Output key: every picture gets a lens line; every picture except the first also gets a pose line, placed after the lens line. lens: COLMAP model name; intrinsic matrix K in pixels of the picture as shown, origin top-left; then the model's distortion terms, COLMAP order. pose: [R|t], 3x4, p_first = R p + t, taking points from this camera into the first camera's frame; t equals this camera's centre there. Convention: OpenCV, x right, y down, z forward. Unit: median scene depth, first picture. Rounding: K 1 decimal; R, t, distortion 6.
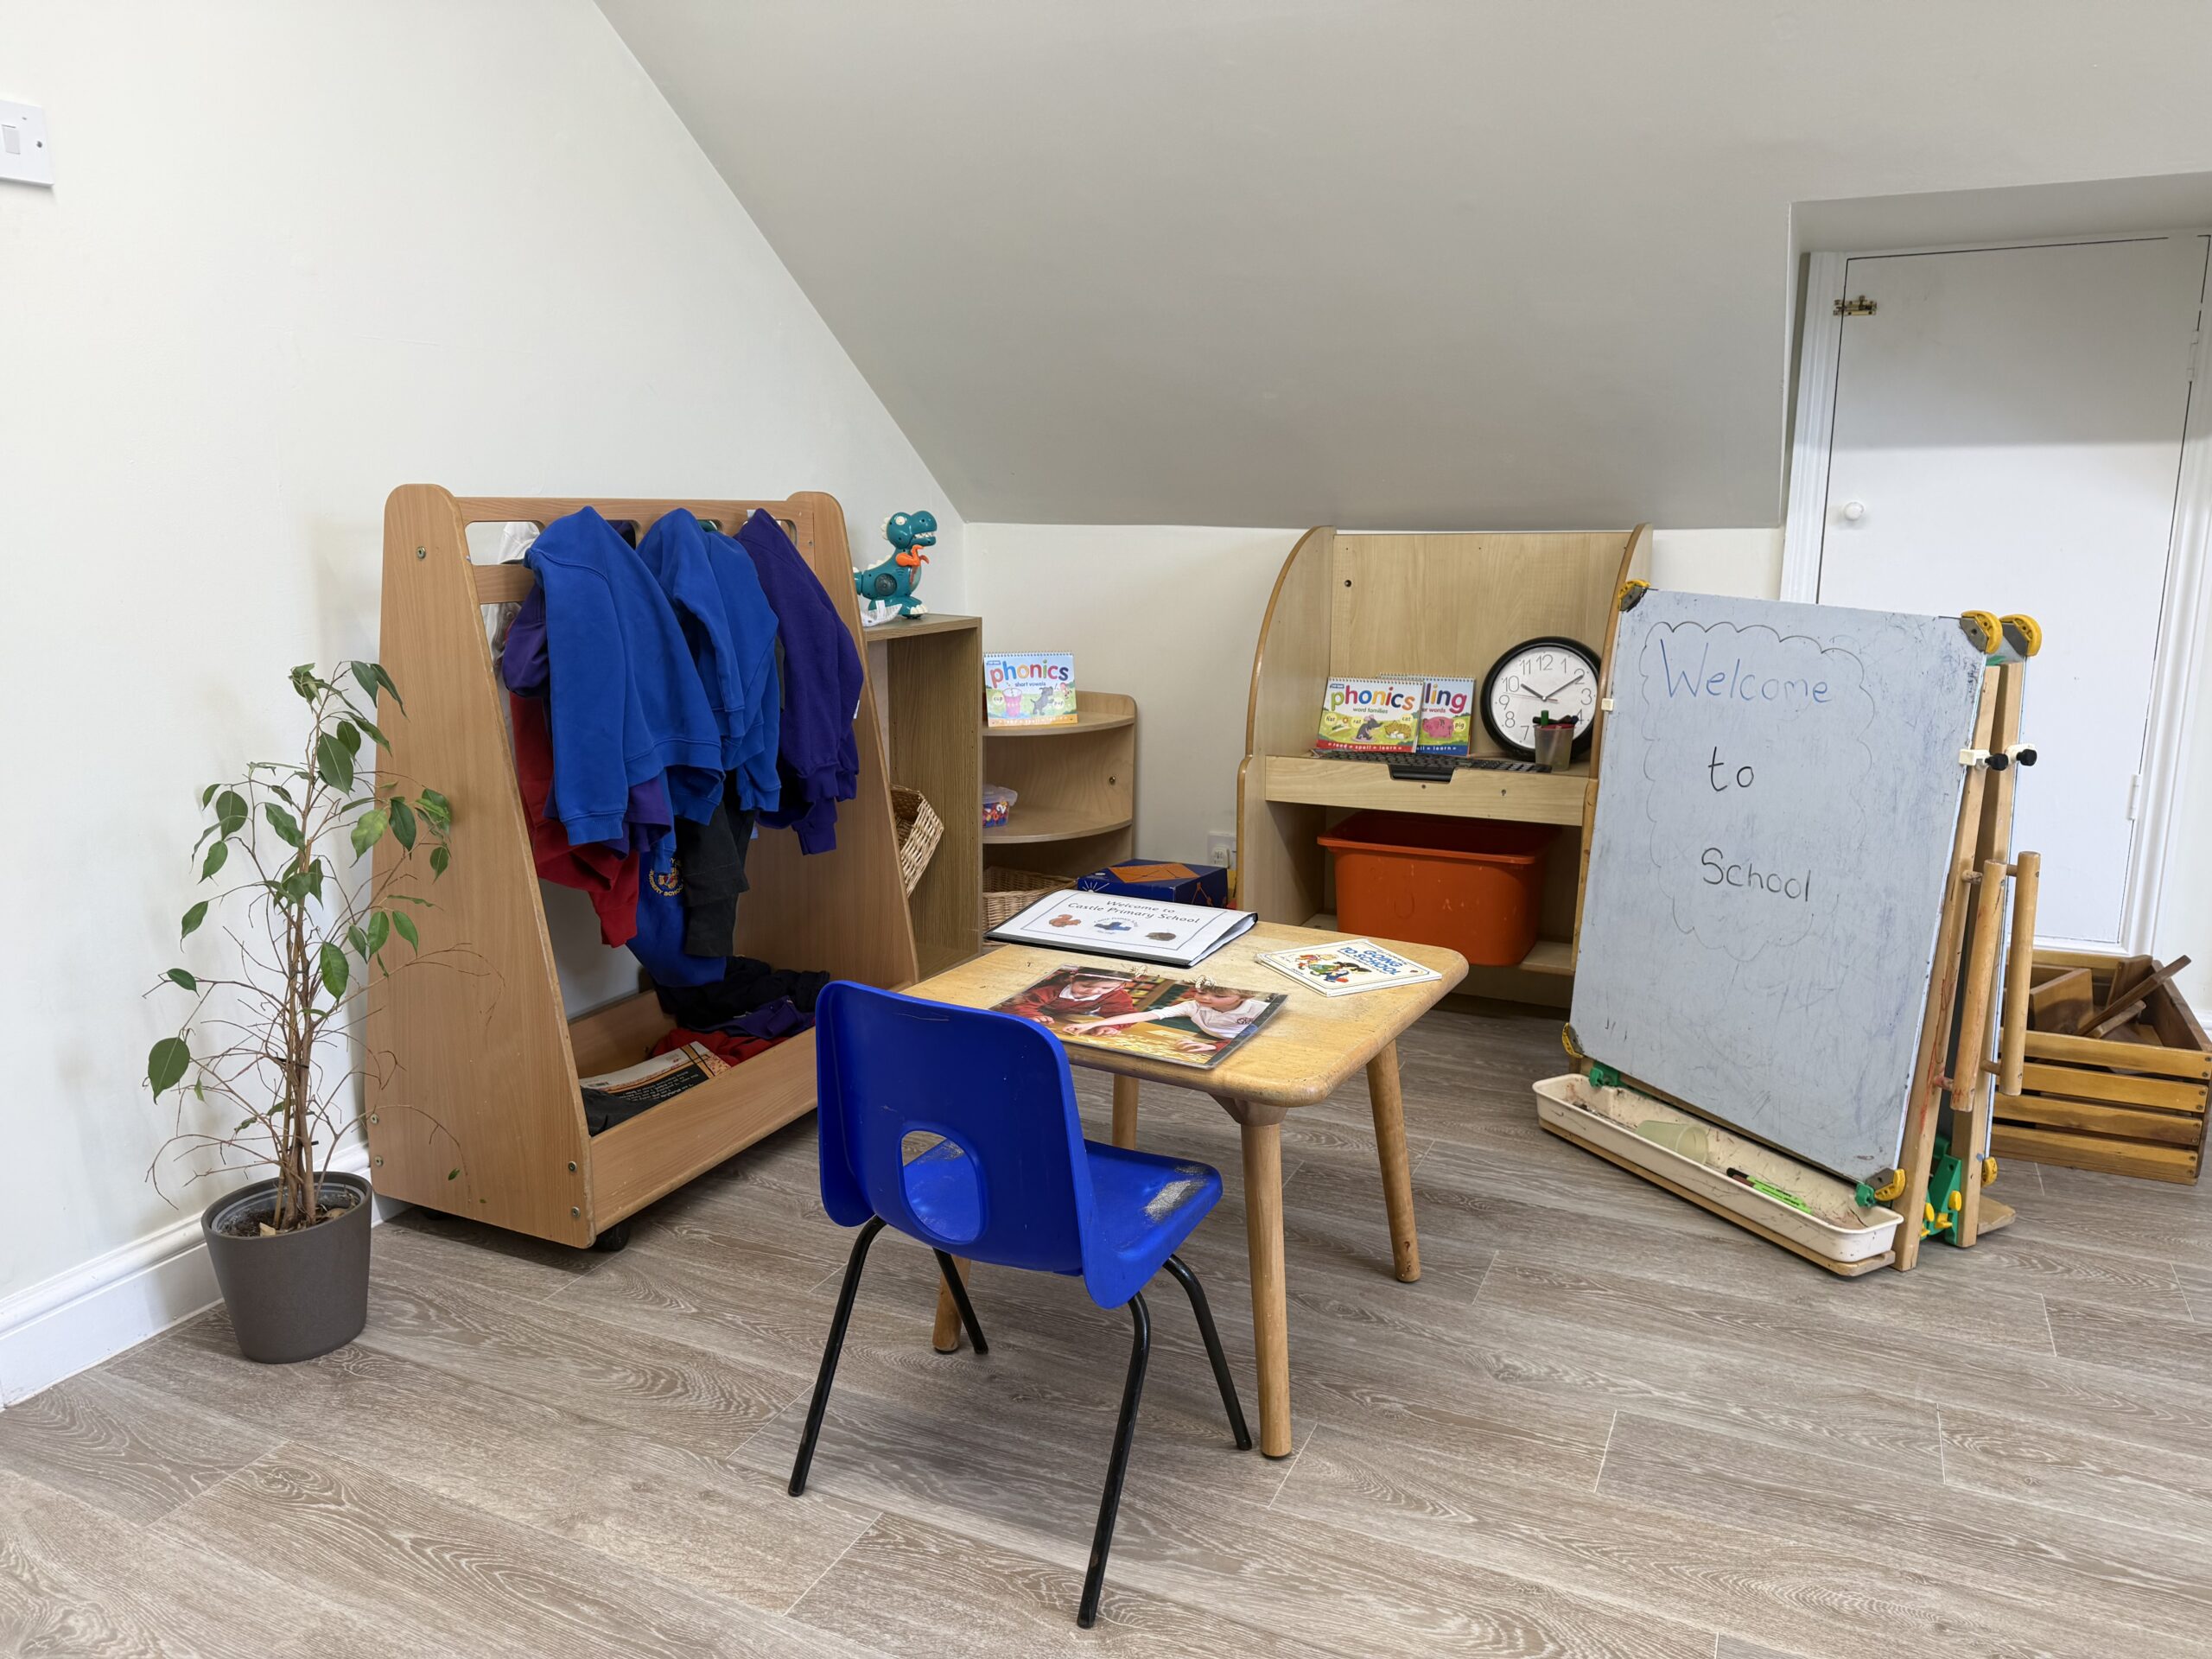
lens RADIAL K [[1547.5, 0, 1105.9], [0, 1547.5, 840.5], [0, 0, 1]] dist [-0.001694, -0.002090]
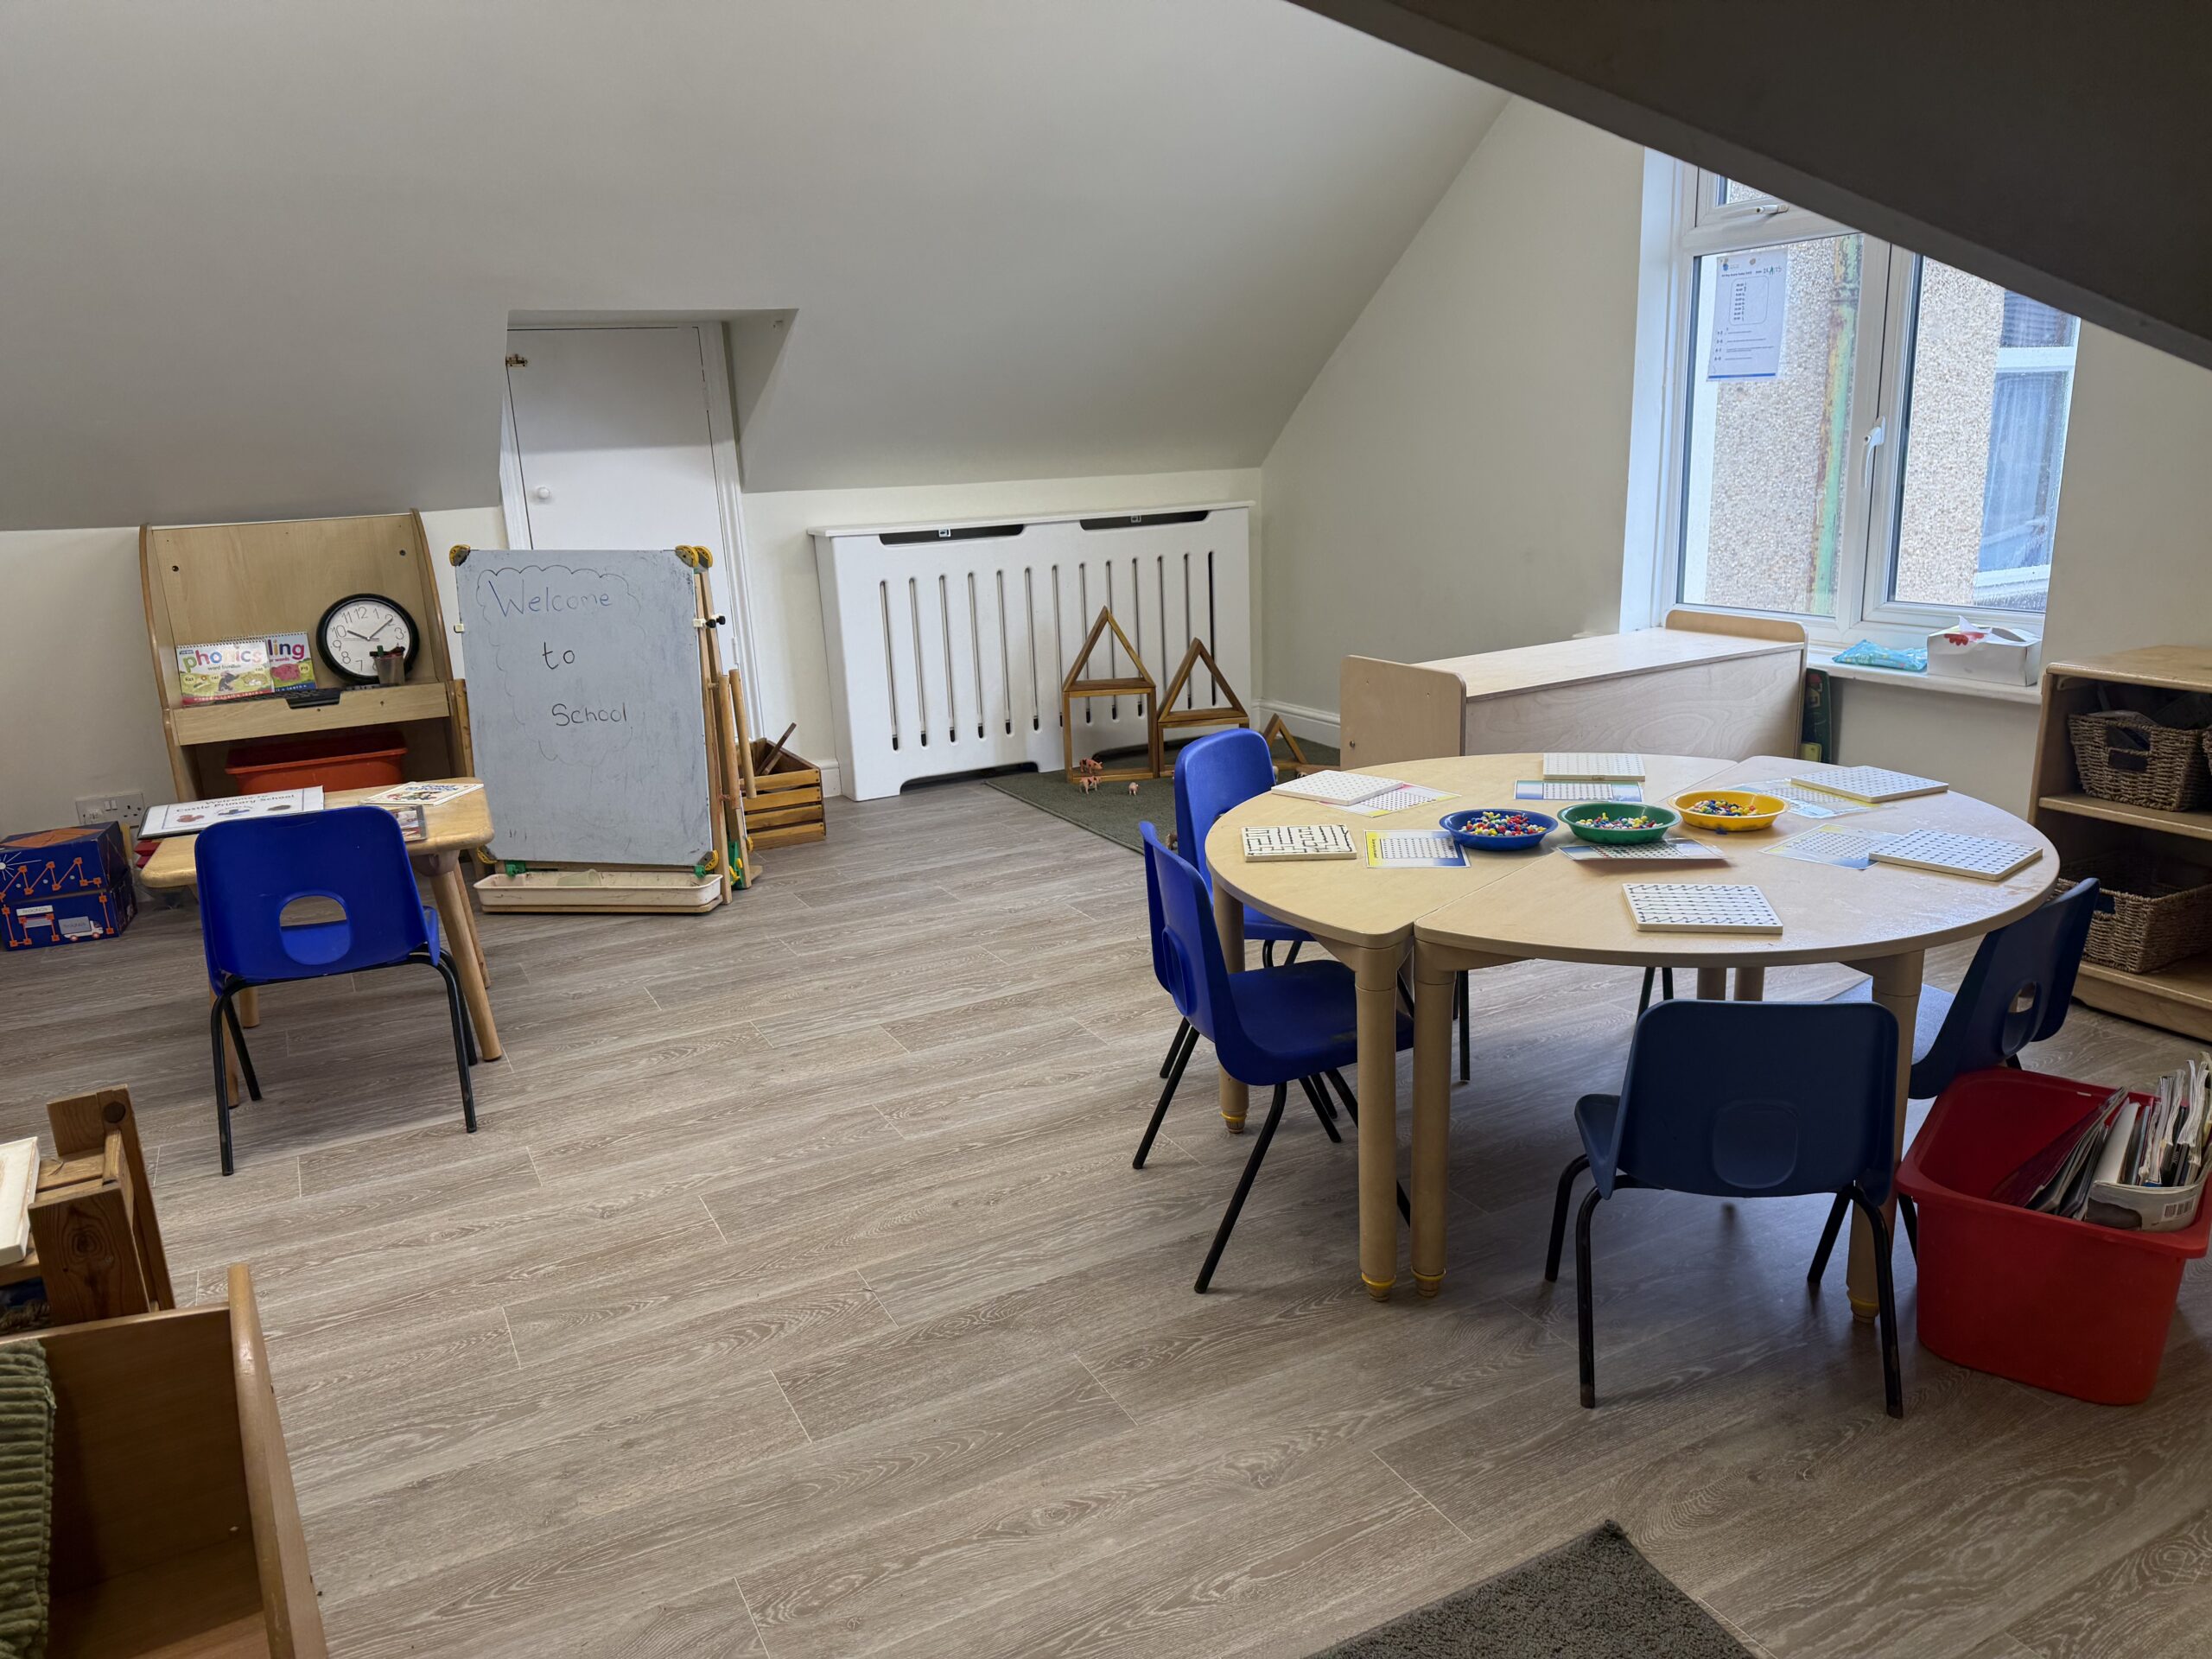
lens RADIAL K [[1500.3, 0, 1106.0], [0, 1500.3, 829.5], [0, 0, 1]] dist [0.077654, -0.108752]
pose [[0.594563, -0.216757, 0.774281, -0.575411], [0.208069, 0.971653, 0.112237, 0.080915], [-0.776661, 0.094372, 0.622809, -0.469260]]
